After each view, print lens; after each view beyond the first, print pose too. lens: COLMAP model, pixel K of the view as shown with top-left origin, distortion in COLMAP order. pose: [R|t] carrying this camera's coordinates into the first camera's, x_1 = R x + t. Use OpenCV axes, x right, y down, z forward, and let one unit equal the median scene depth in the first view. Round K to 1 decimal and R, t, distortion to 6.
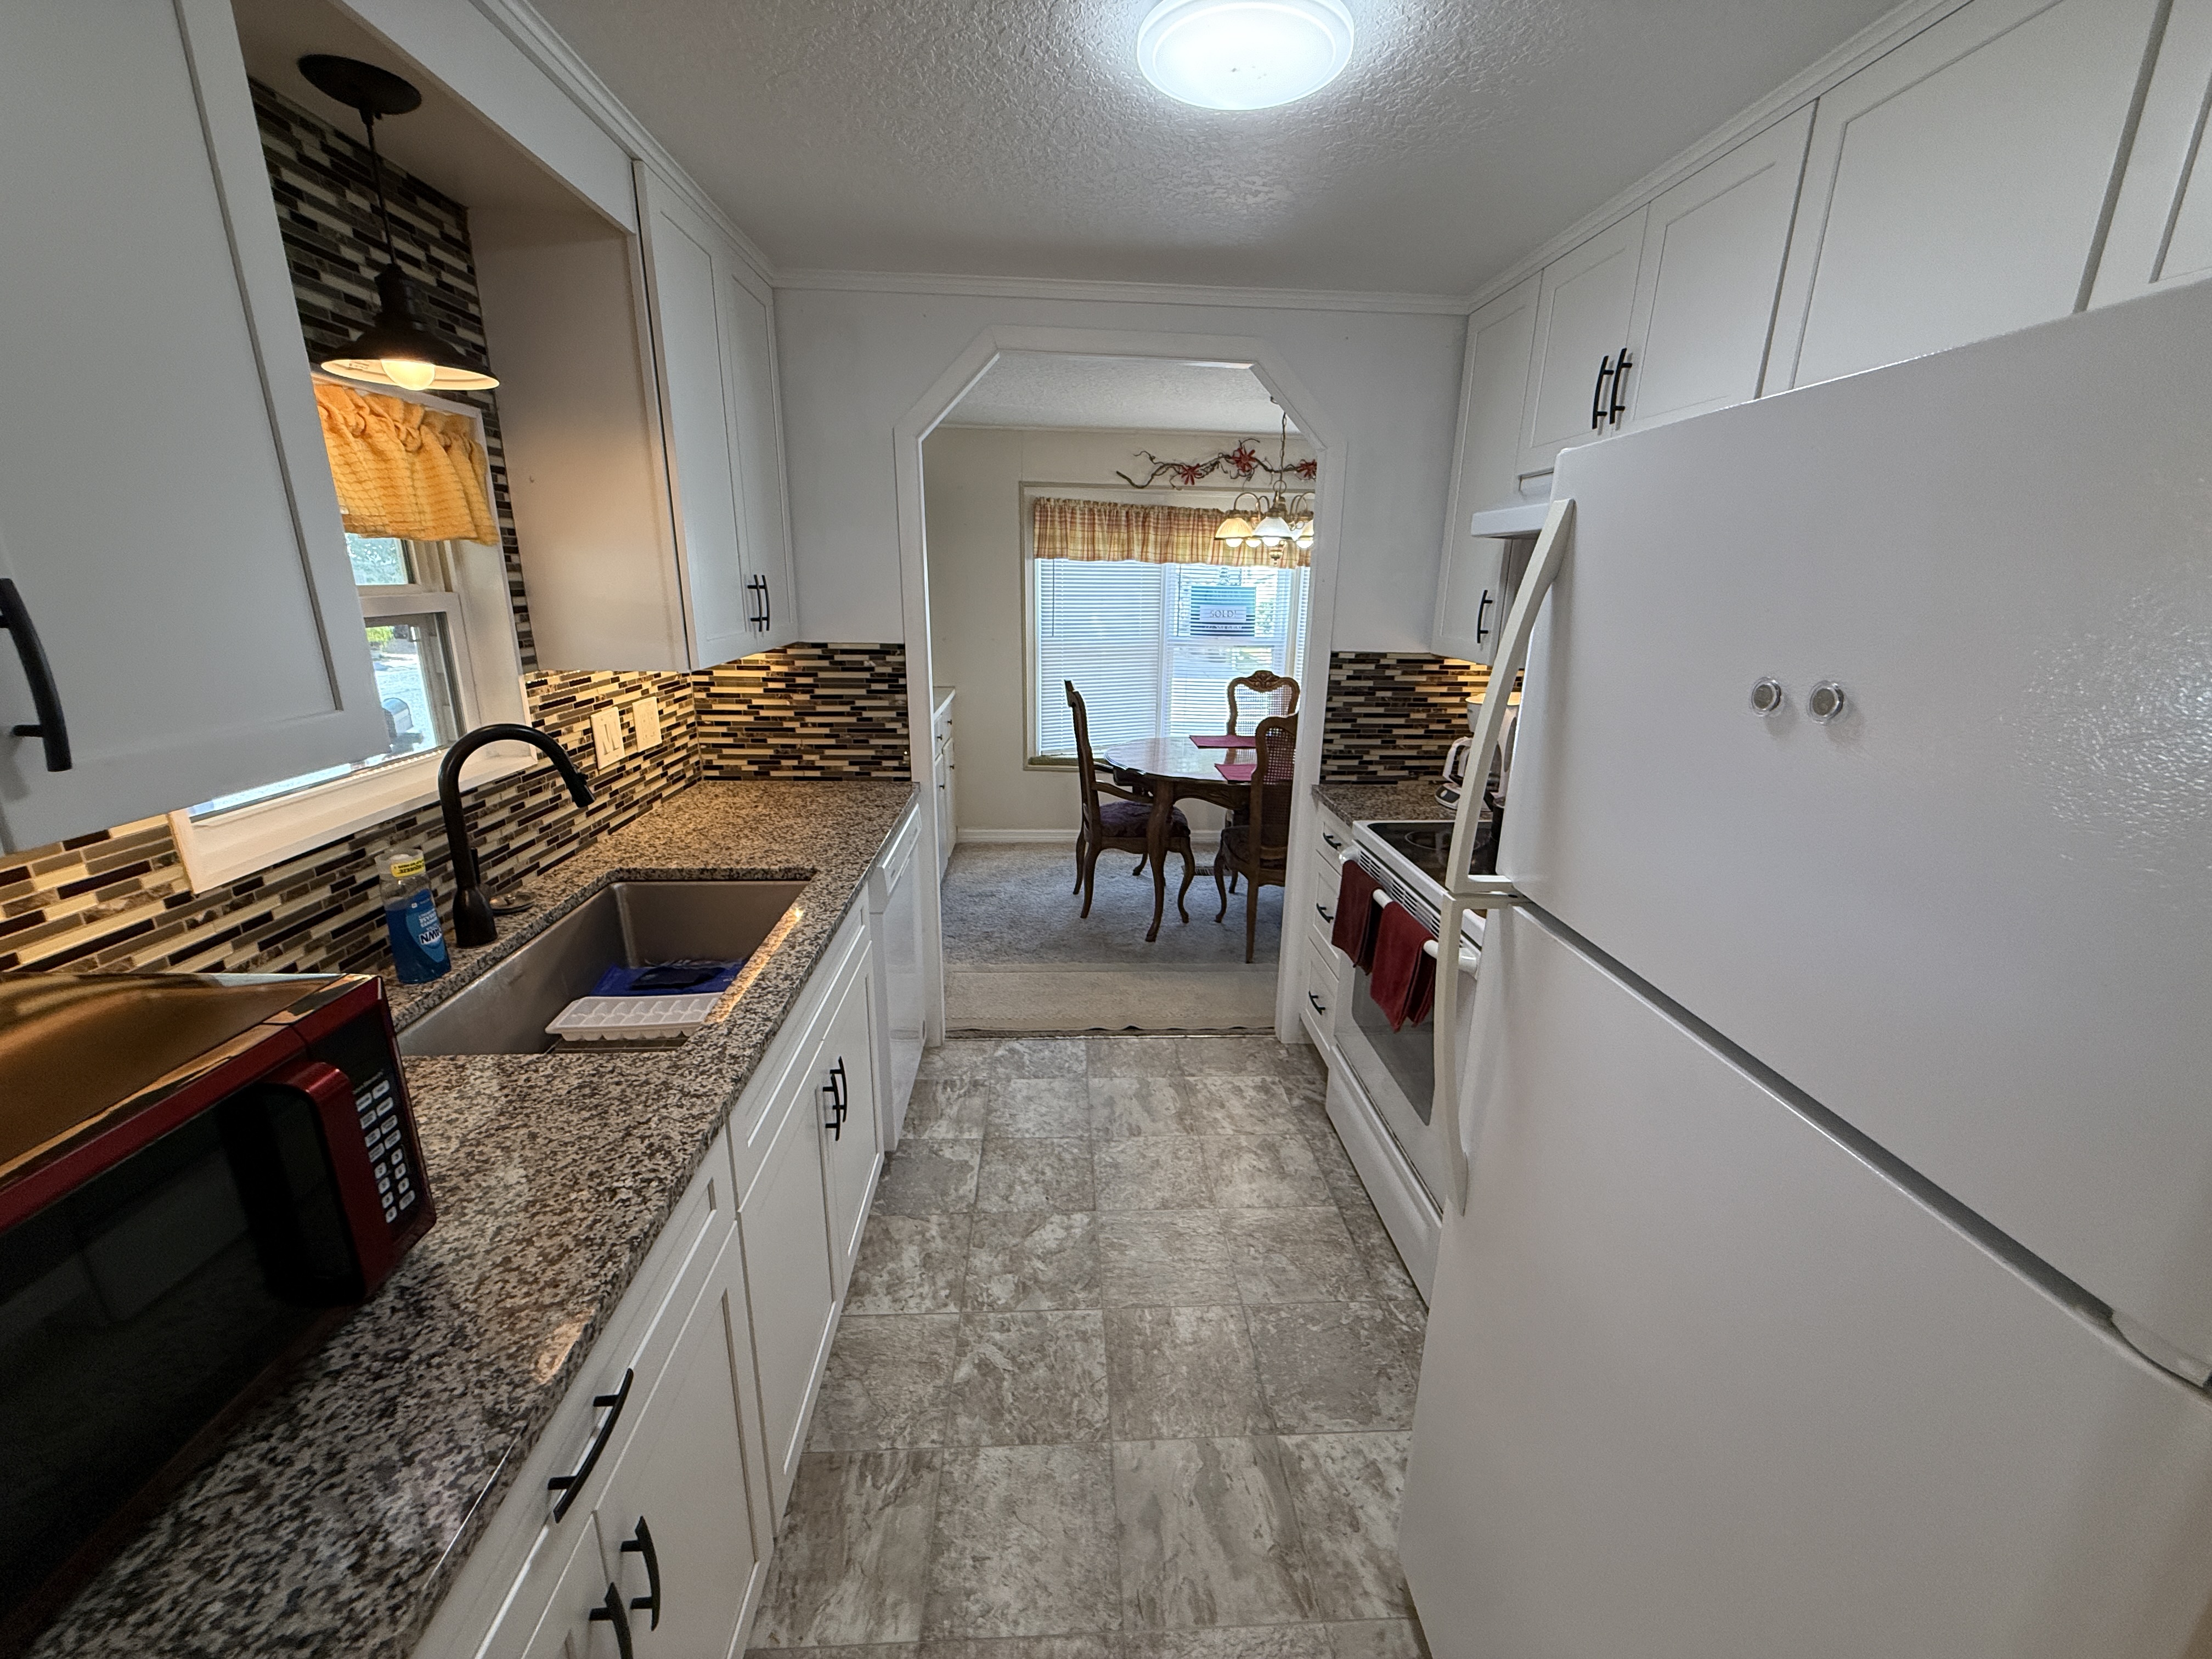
lens RADIAL K [[882.3, 0, 1105.8], [0, 882.3, 828.6], [0, 0, 1]] dist [-0.000288, 0.000013]
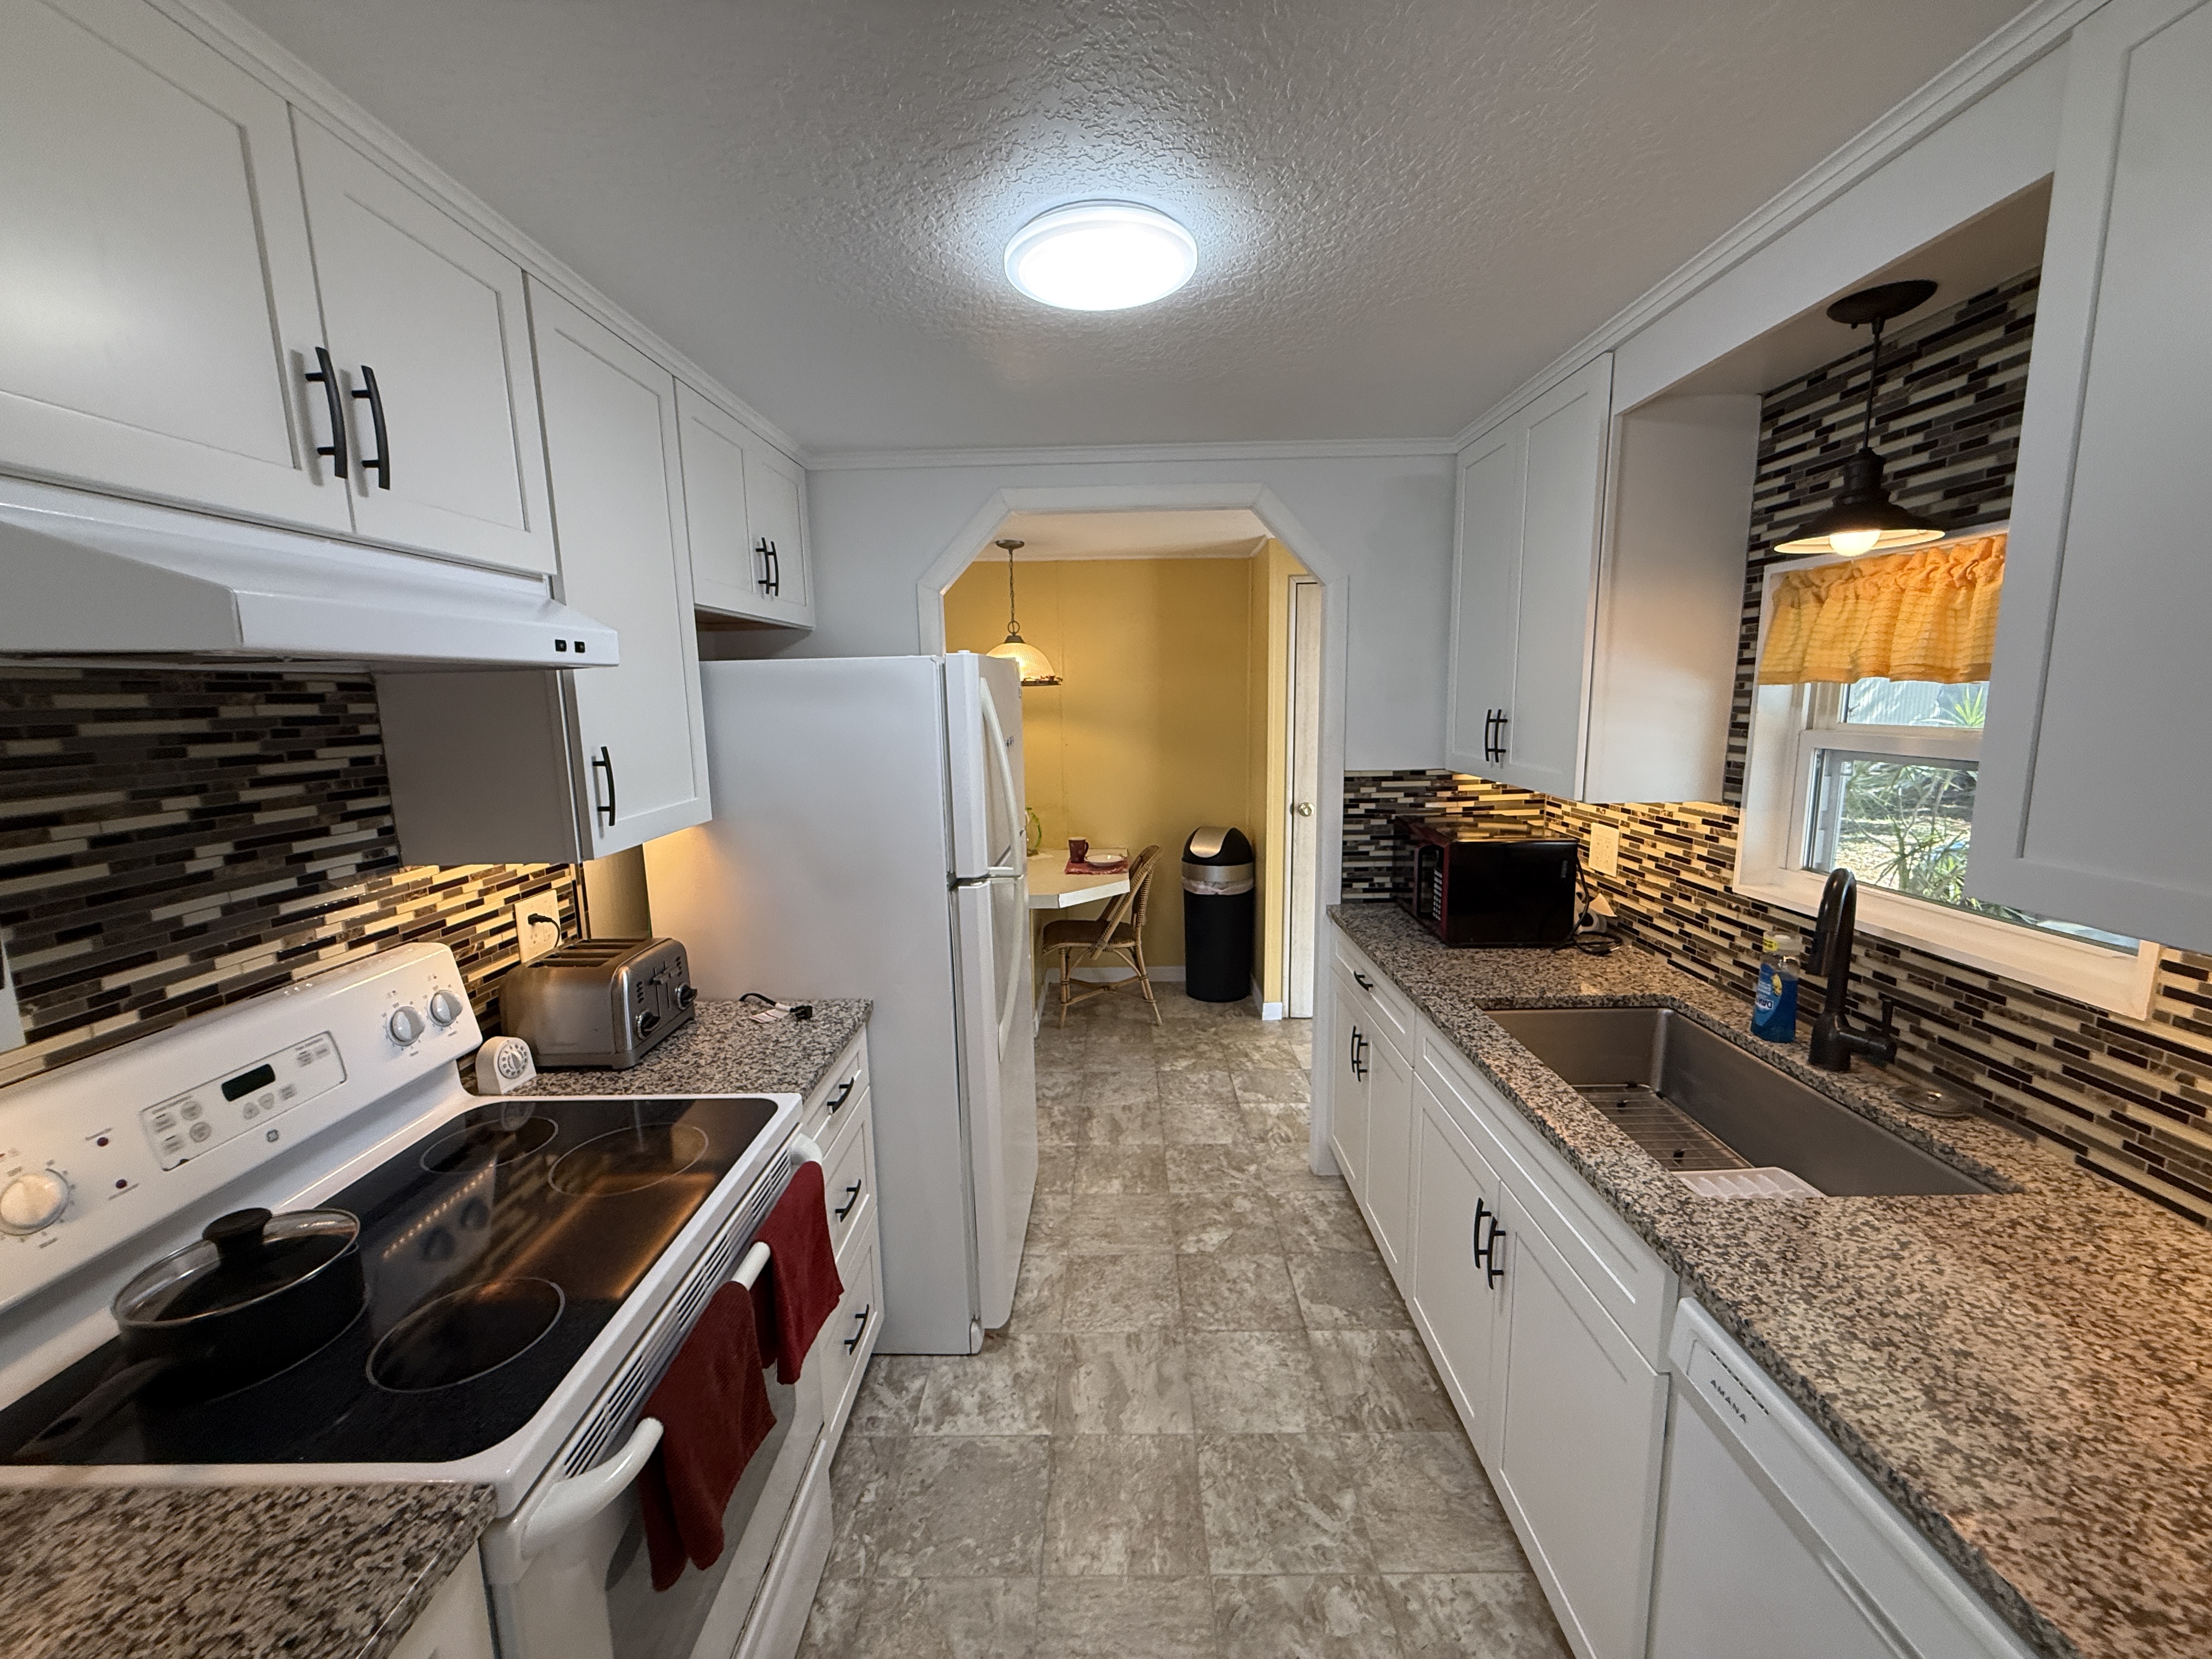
lens RADIAL K [[882.3, 0, 1105.8], [0, 882.3, 828.6], [0, 0, 1]] dist [-0.000288, 0.000013]
pose [[-0.997747, -0.006329, 0.066789, 0.035645], [0.022559, 0.905920, 0.422848, -0.363979], [-0.063182, 0.423402, -0.903736, 1.184297]]
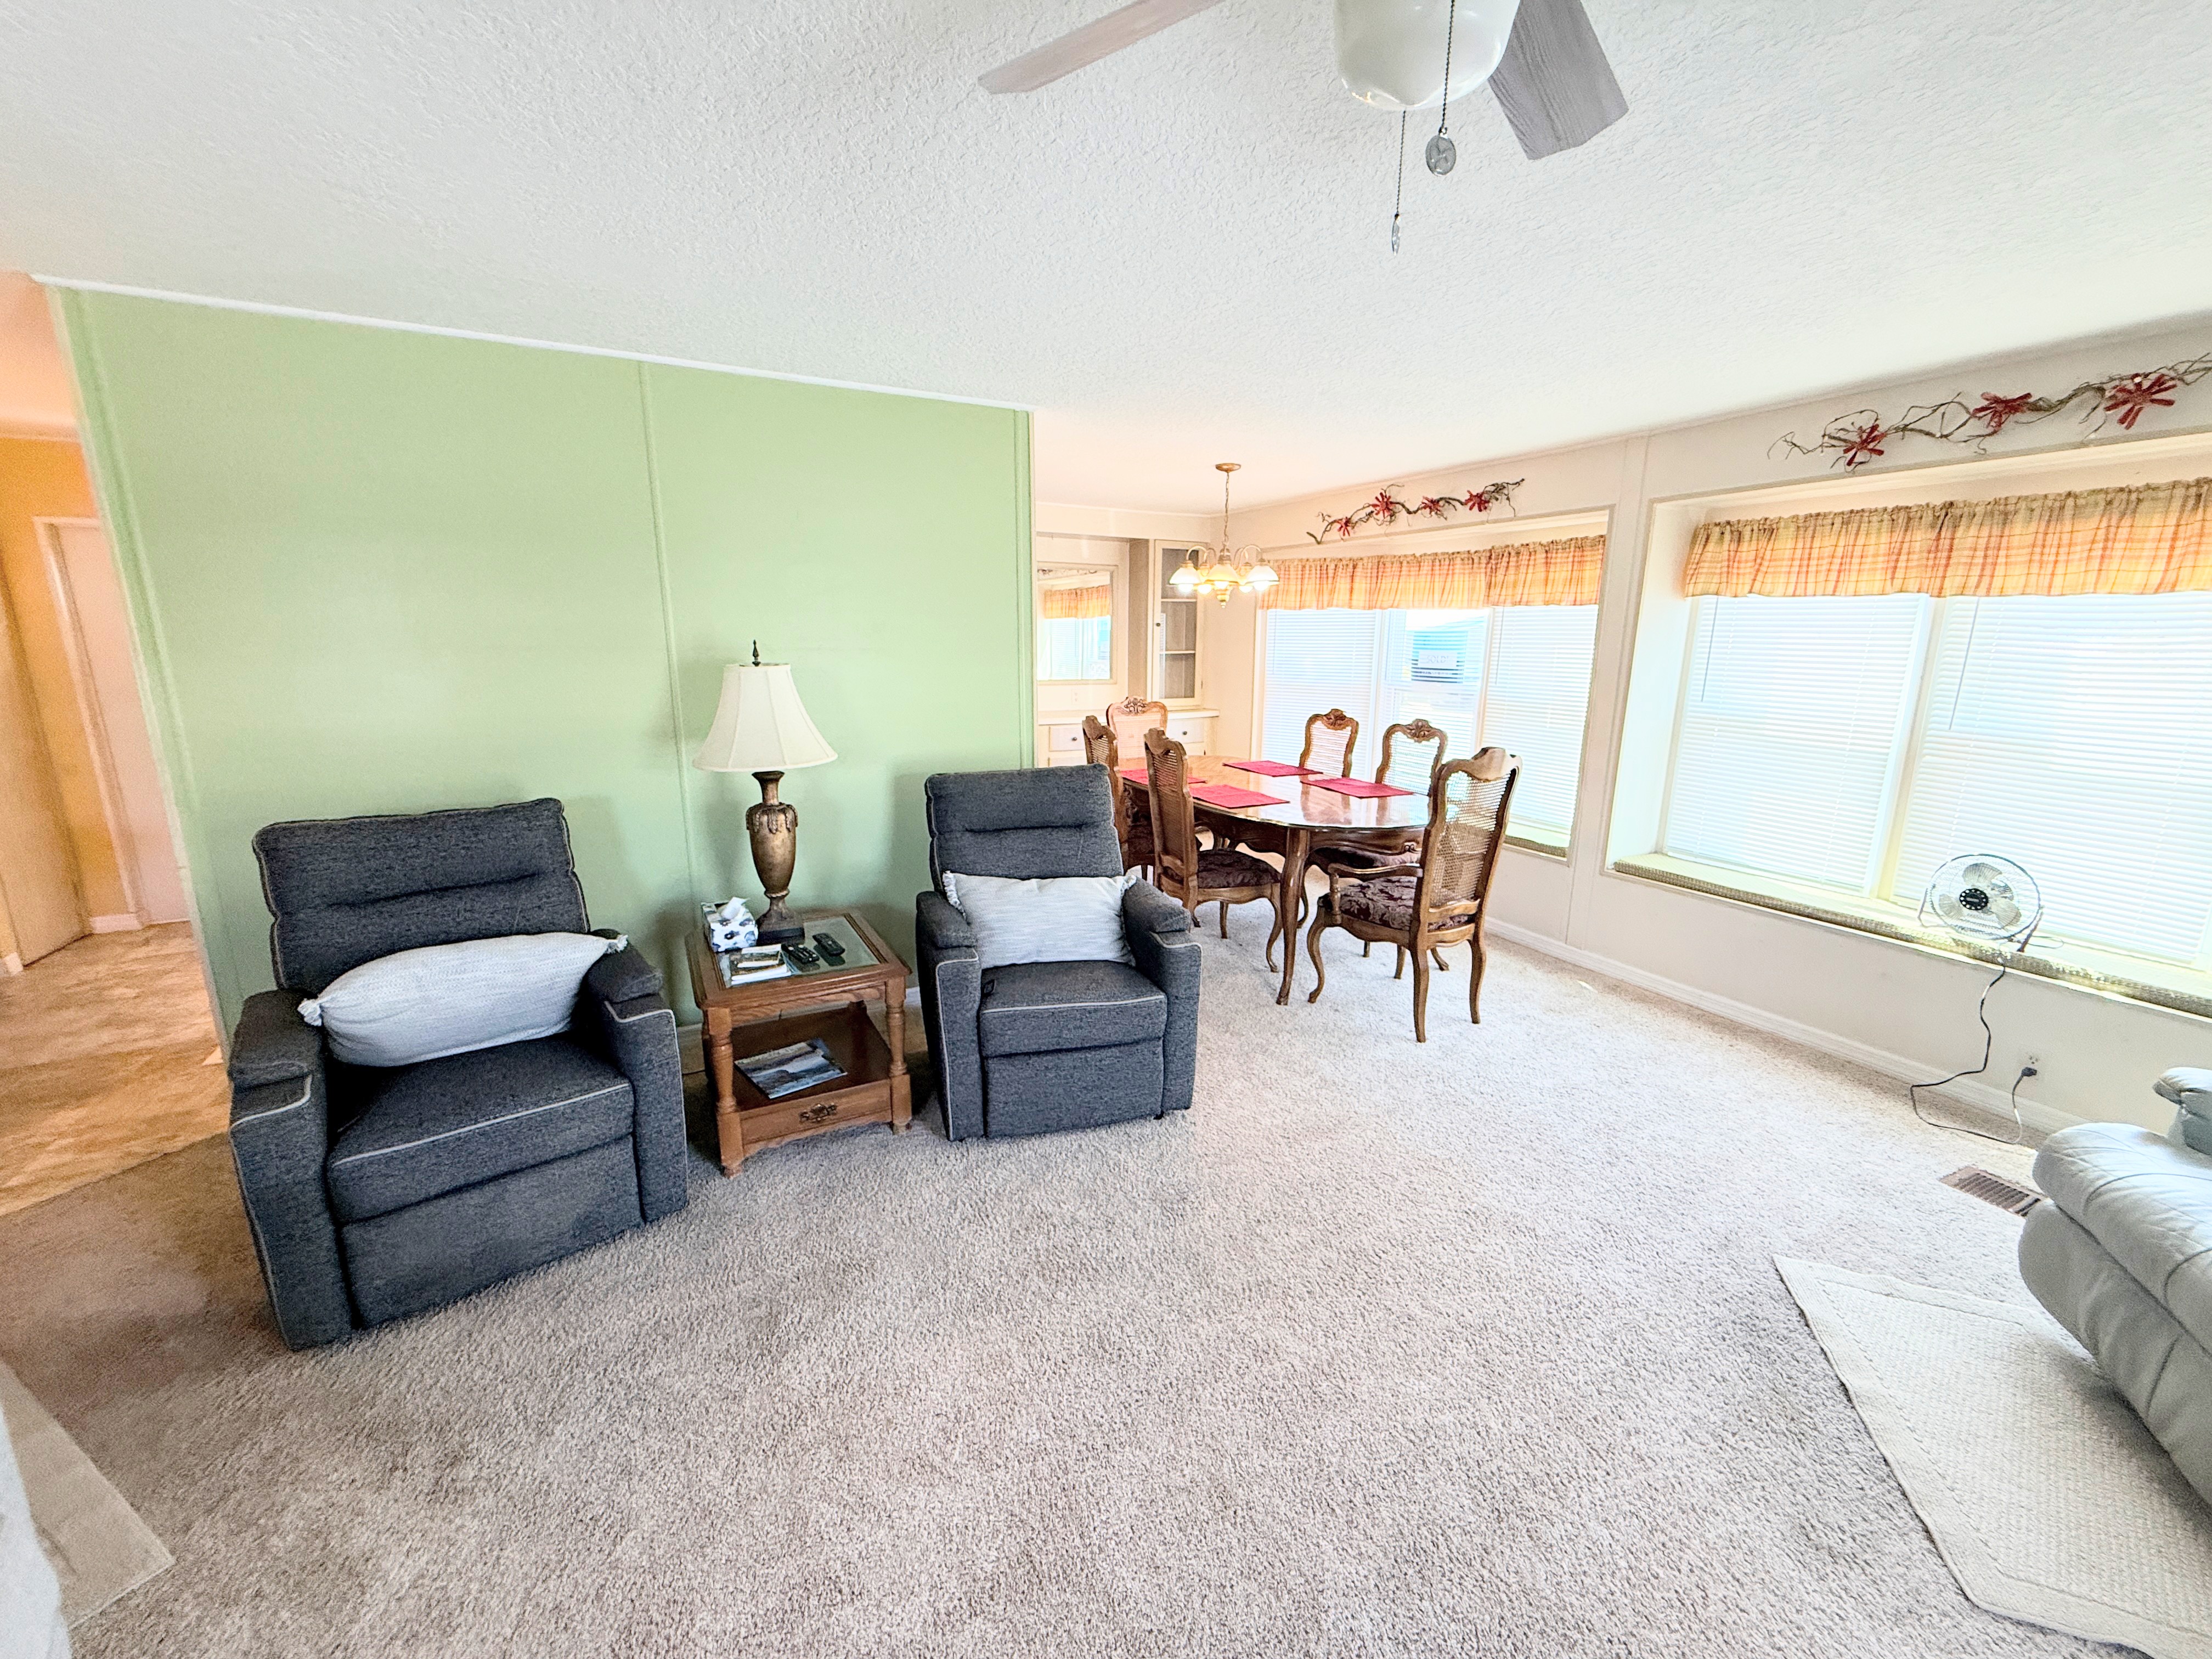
lens RADIAL K [[874.1, 0, 1106.2], [0, 874.1, 824.7], [0, 0, 1]] dist [0.000232, 0.000035]
pose [[0.406281, 0.181842, -0.895472, 1.971988], [-0.253881, 0.963876, 0.080545, -0.124329], [0.877770, 0.194619, 0.437771, 0.685243]]
